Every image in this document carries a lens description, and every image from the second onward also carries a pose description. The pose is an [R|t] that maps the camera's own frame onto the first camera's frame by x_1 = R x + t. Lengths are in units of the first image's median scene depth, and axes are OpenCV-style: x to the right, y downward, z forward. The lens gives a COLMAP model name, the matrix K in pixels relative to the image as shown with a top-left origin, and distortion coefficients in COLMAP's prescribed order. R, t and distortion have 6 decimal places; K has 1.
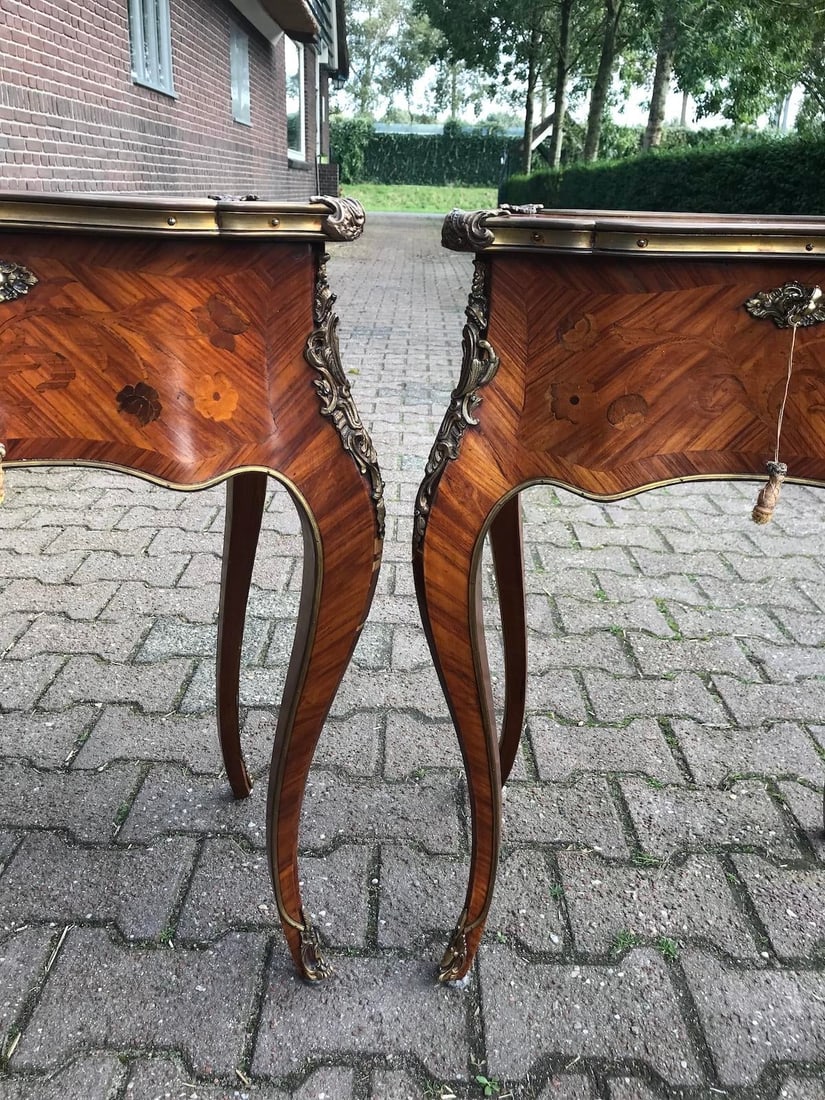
lens RADIAL K [[902.4, 0, 415.5], [0, 902.4, 555.7], [0, 0, 1]] dist [-0.018872, 0.046493]
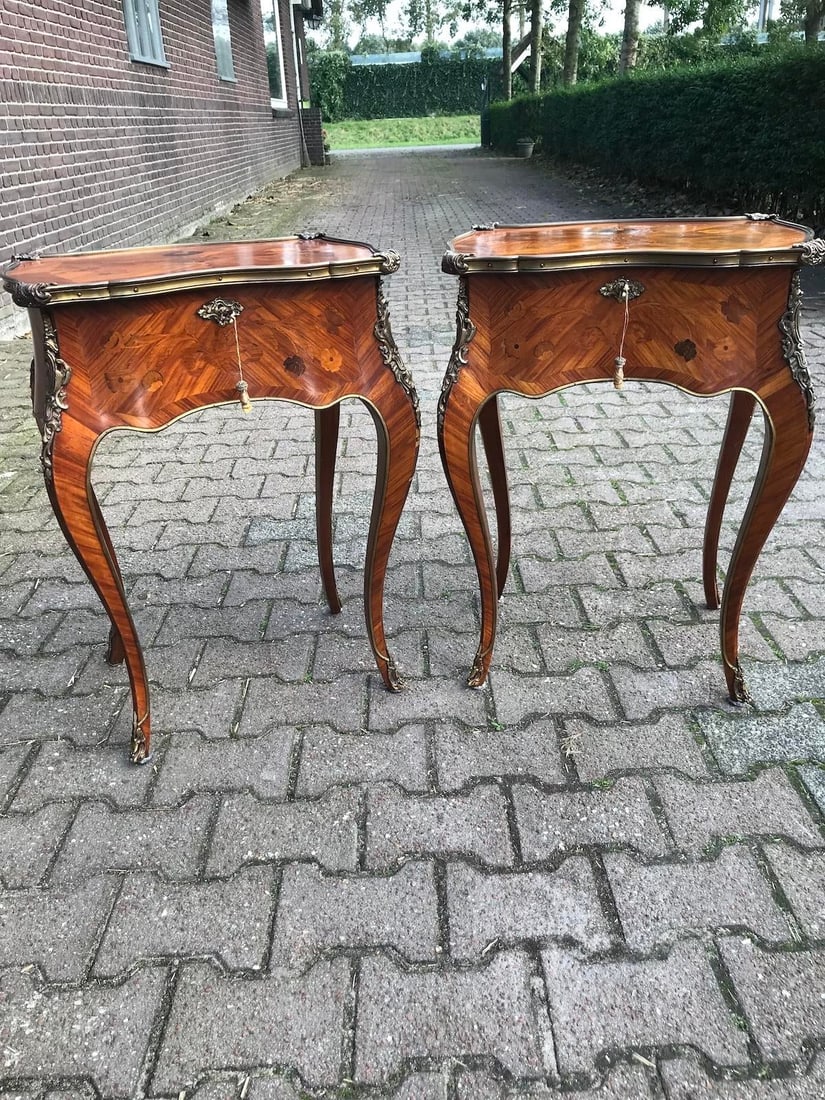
lens RADIAL K [[892.0, 0, 414.1], [0, 892.0, 552.5], [0, 0, 1]] dist [0.024395, -0.015589]
pose [[0.997111, -0.074171, -0.016394, -0.024265], [0.075076, 0.995113, 0.064139, 0.075967], [0.011557, -0.065185, 0.997806, -0.560645]]
